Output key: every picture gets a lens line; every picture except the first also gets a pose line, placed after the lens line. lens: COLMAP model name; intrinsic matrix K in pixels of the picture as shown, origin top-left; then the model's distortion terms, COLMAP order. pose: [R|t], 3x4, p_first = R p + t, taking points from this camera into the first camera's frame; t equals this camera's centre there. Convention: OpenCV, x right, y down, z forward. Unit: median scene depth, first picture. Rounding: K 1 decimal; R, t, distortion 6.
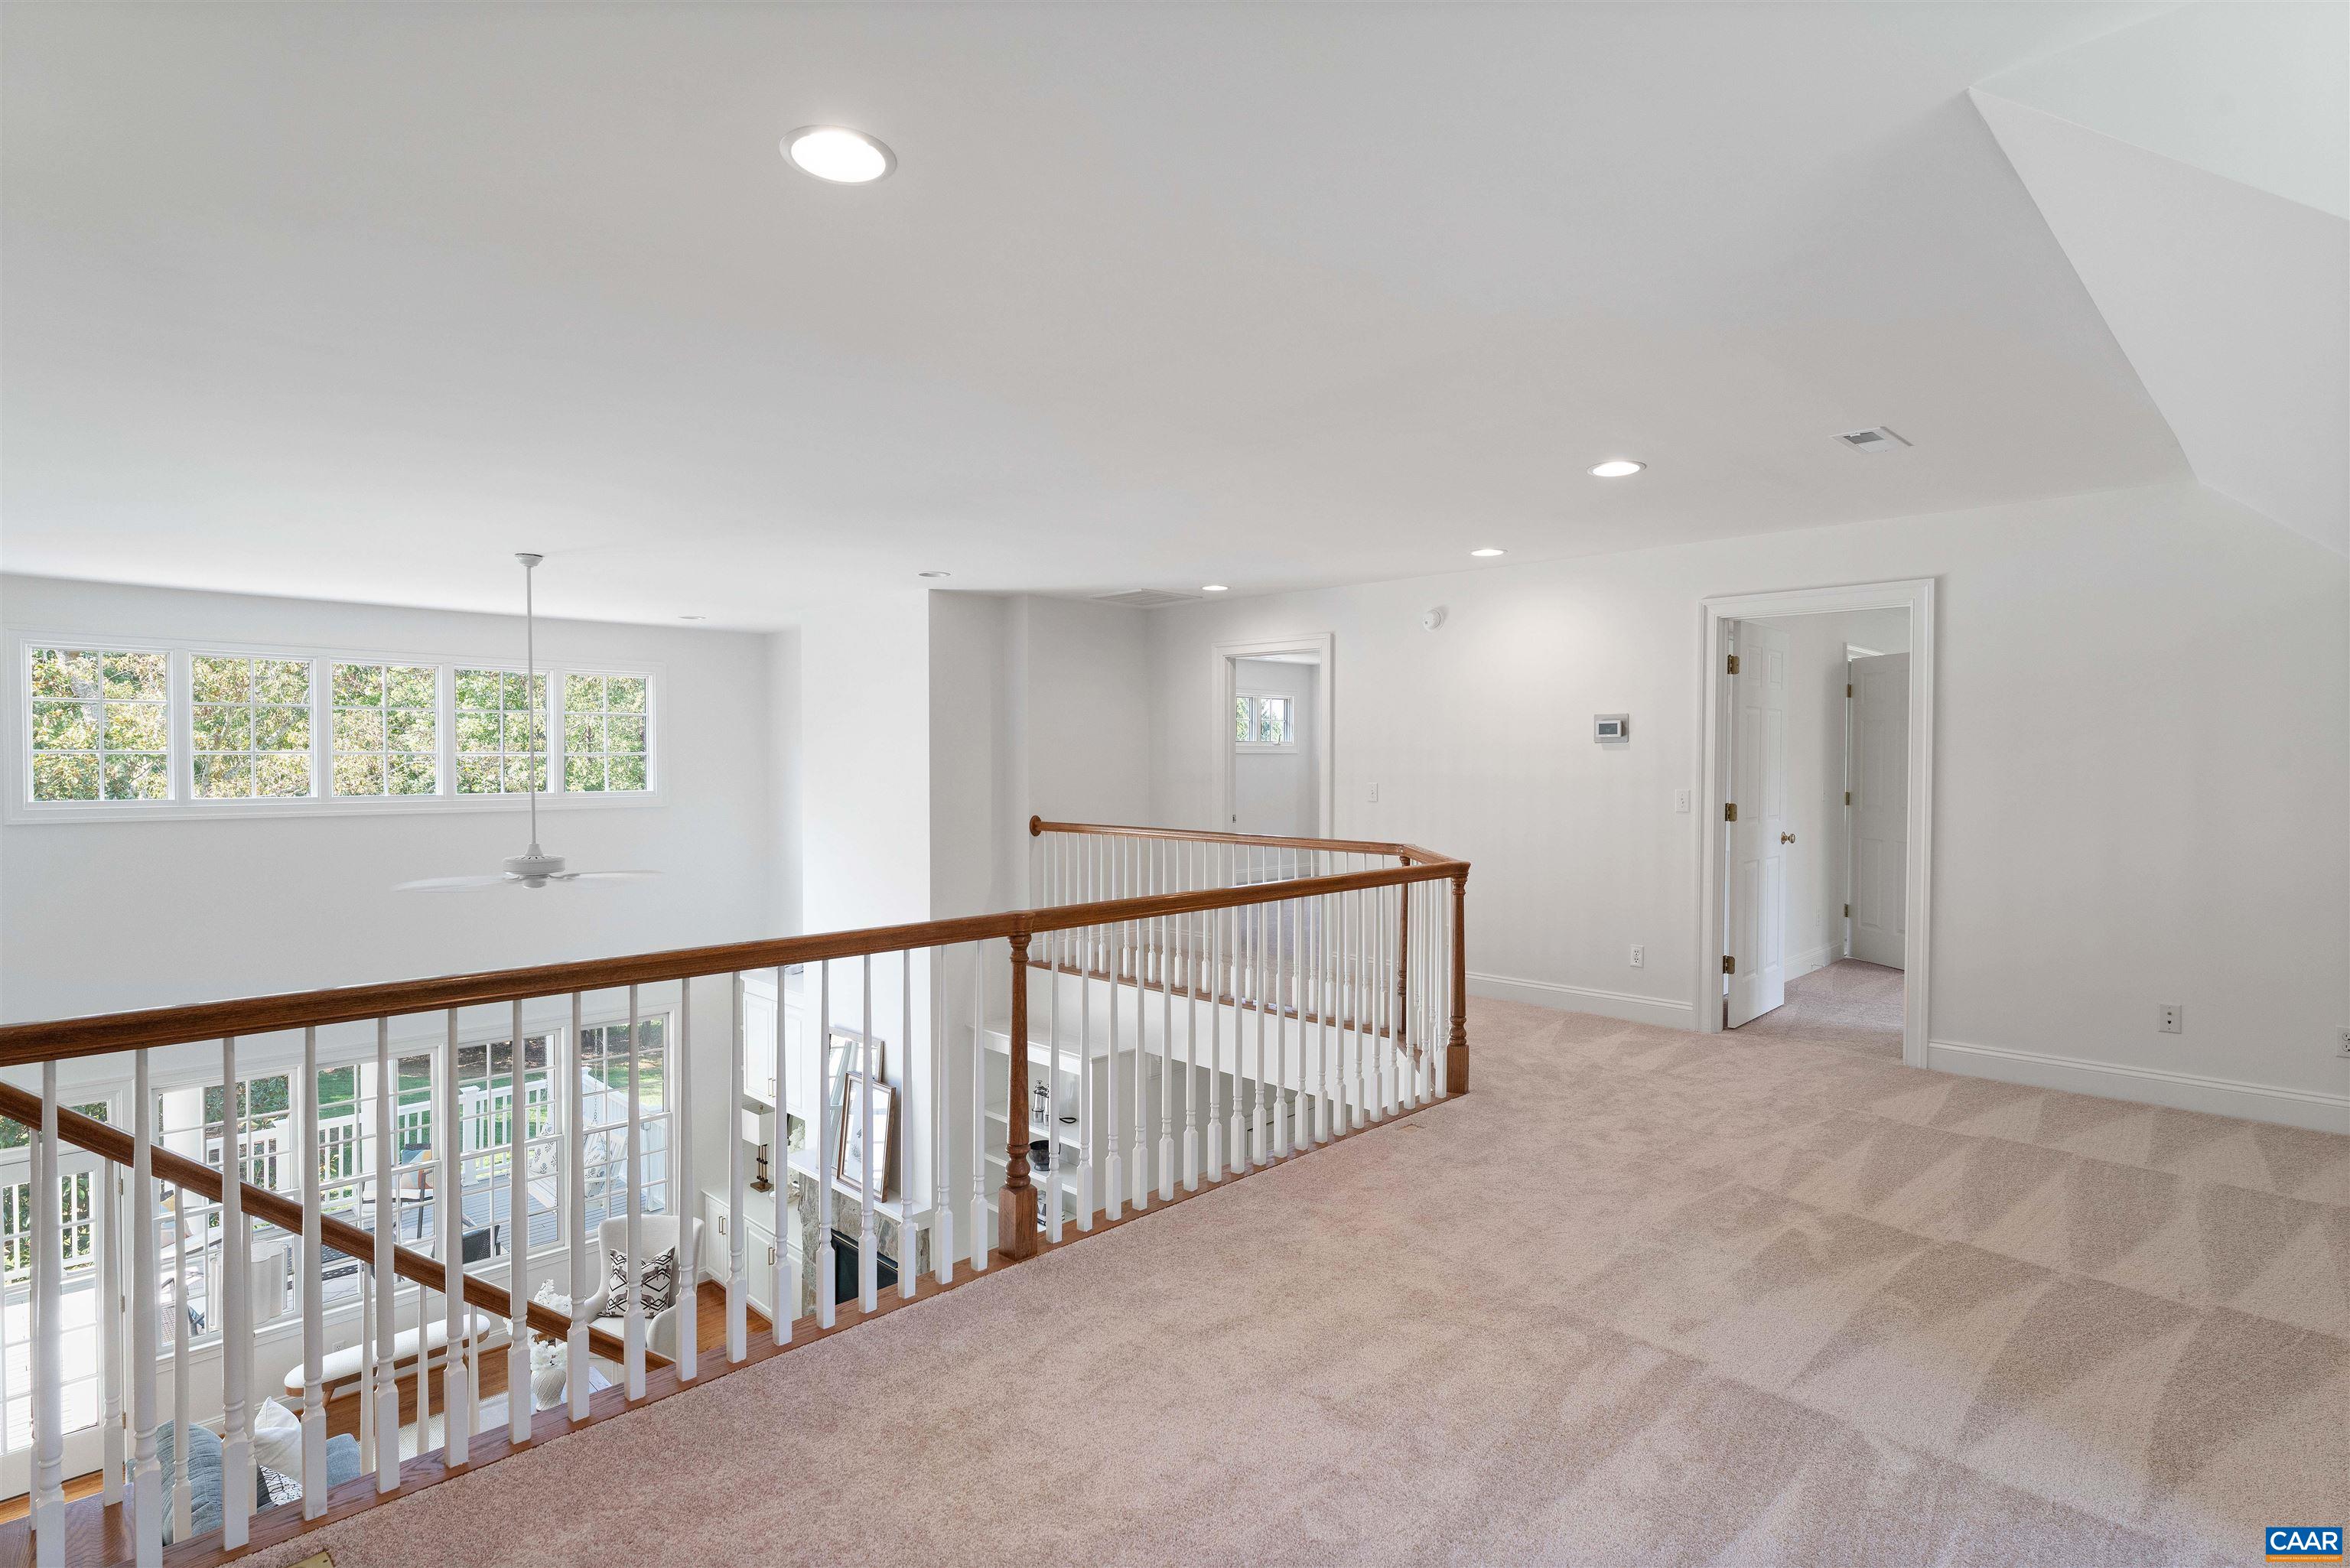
lens RADIAL K [[1188.6, 0, 1167.7], [0, 1188.6, 772.3], [0, 0, 1]] dist [0.007504, 0.000914]
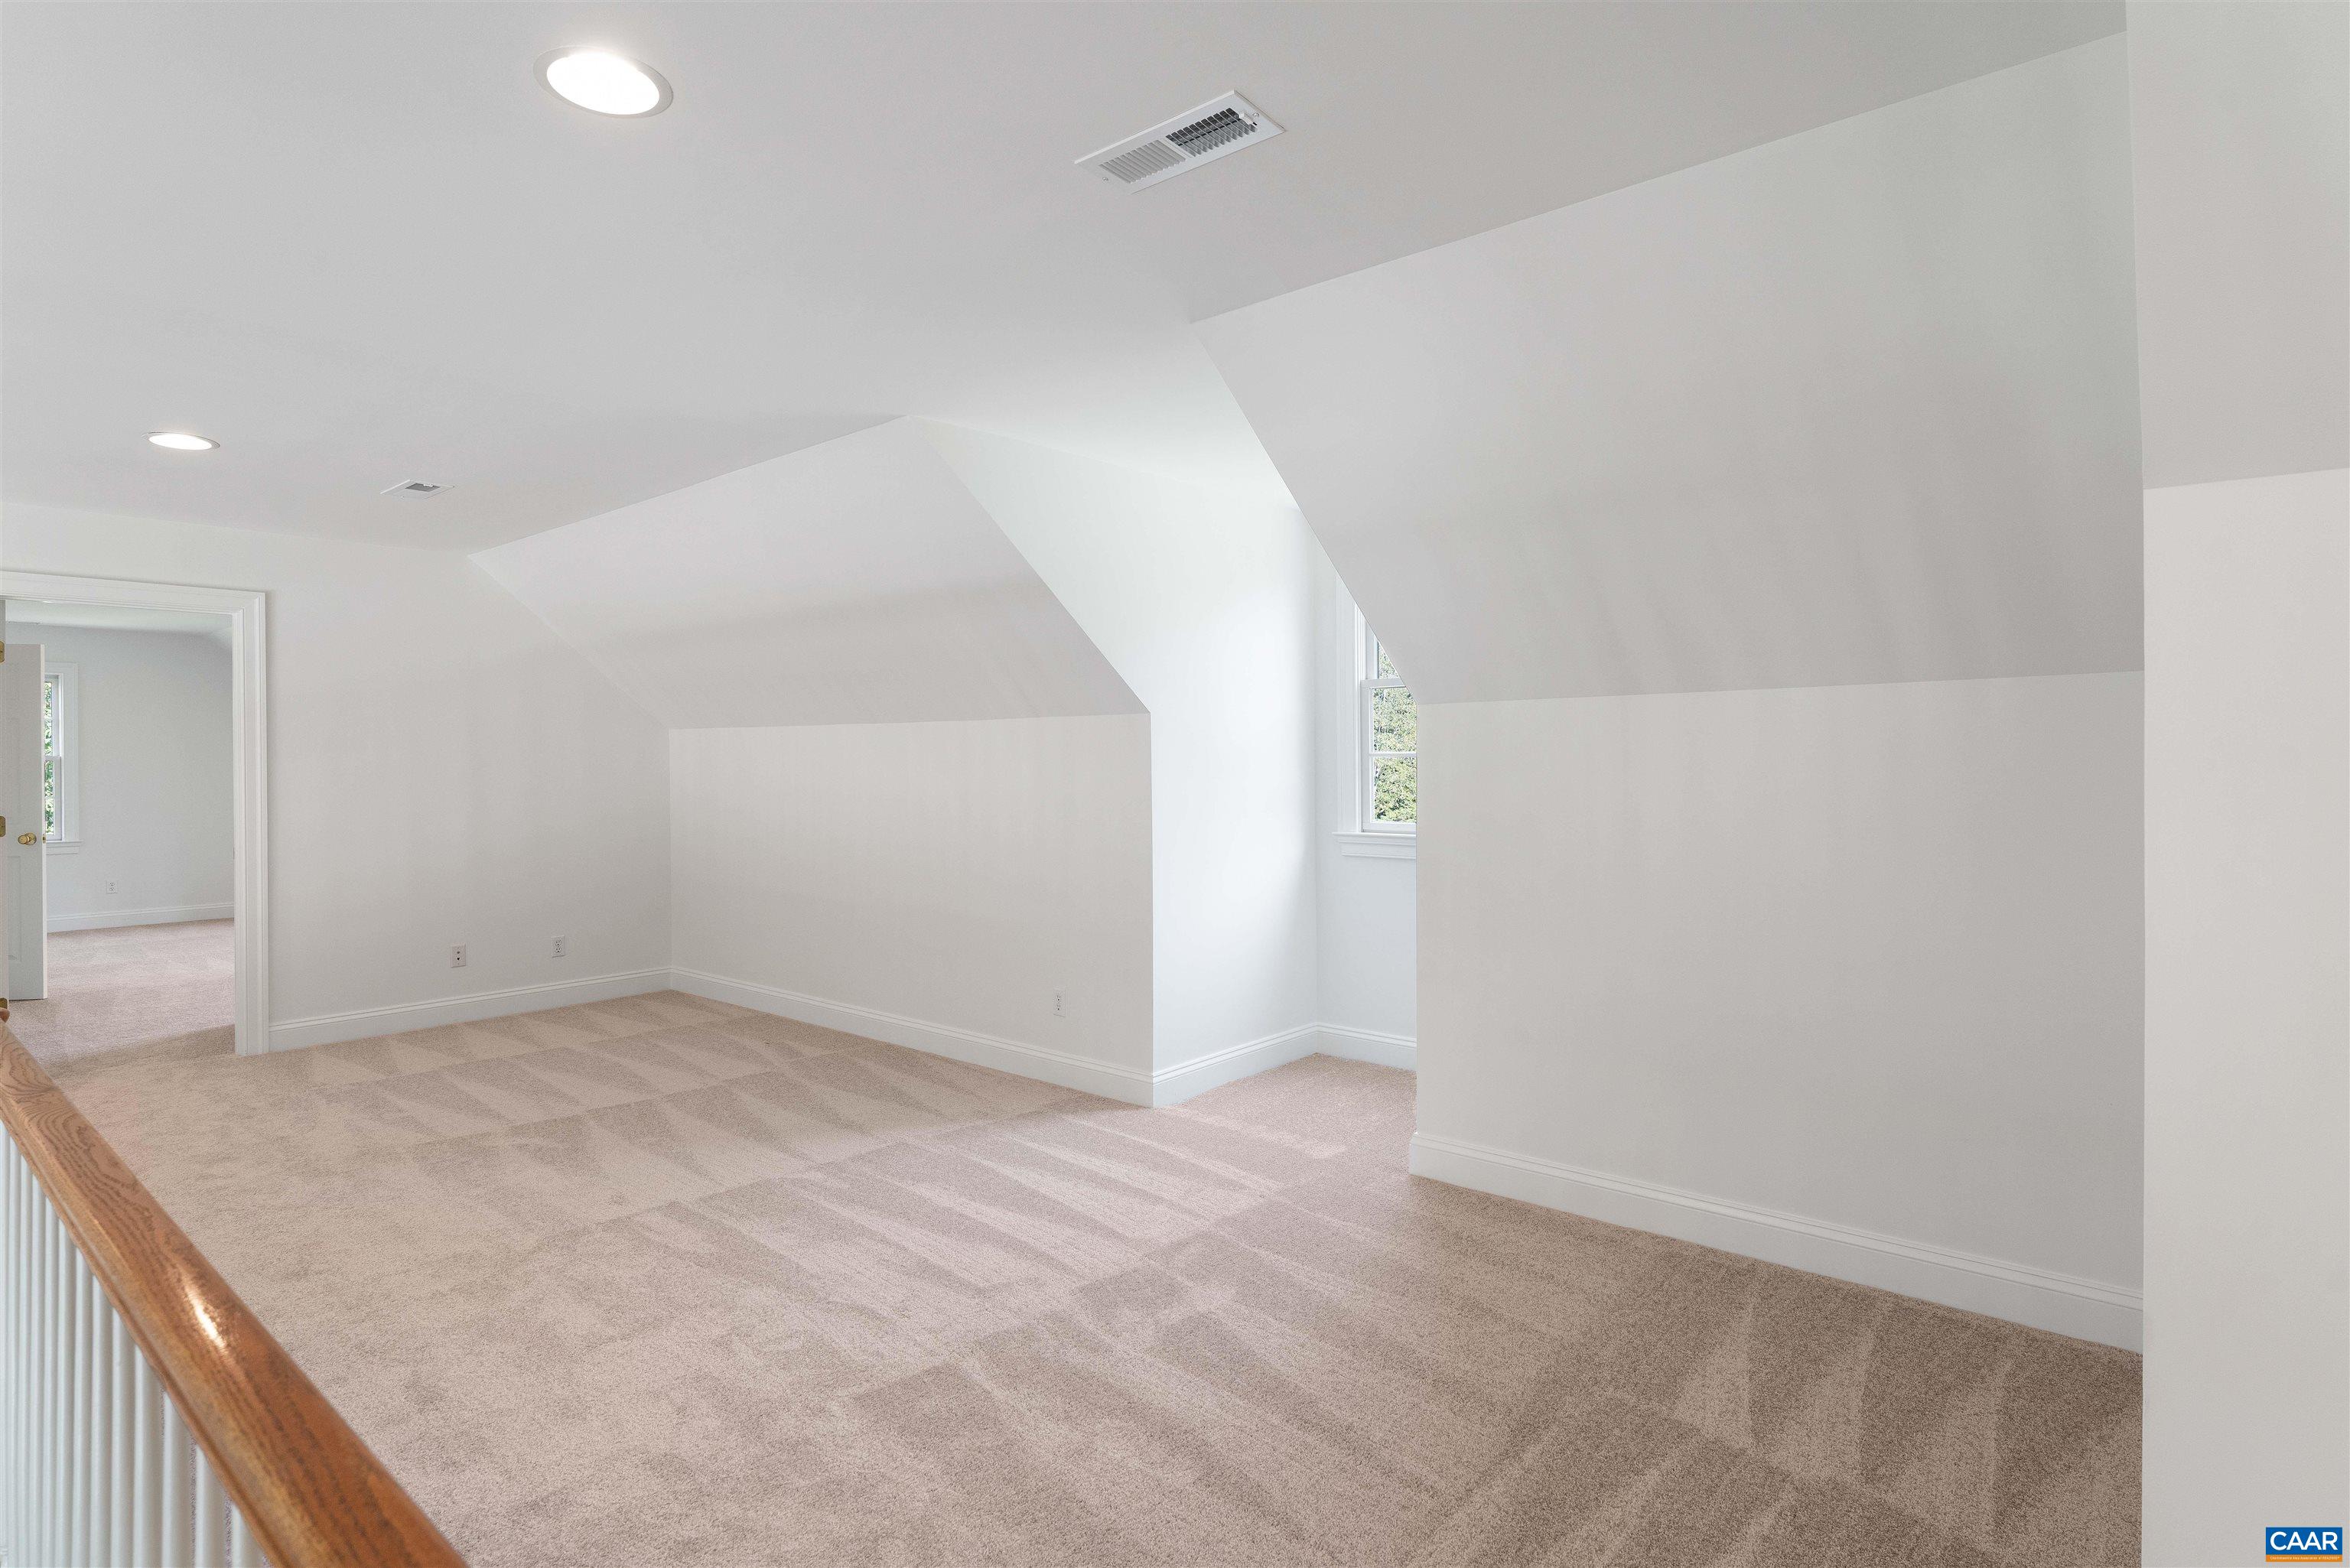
lens RADIAL K [[1188.6, 0, 1183.2], [0, 1188.6, 774.8], [0, 0, 1]] dist [0.007504, 0.000914]
pose [[-0.080206, -0.008558, 0.996742, -0.857571], [0.008852, 0.999918, 0.009298, -0.002986], [-0.996739, 0.009569, -0.080123, 0.466530]]
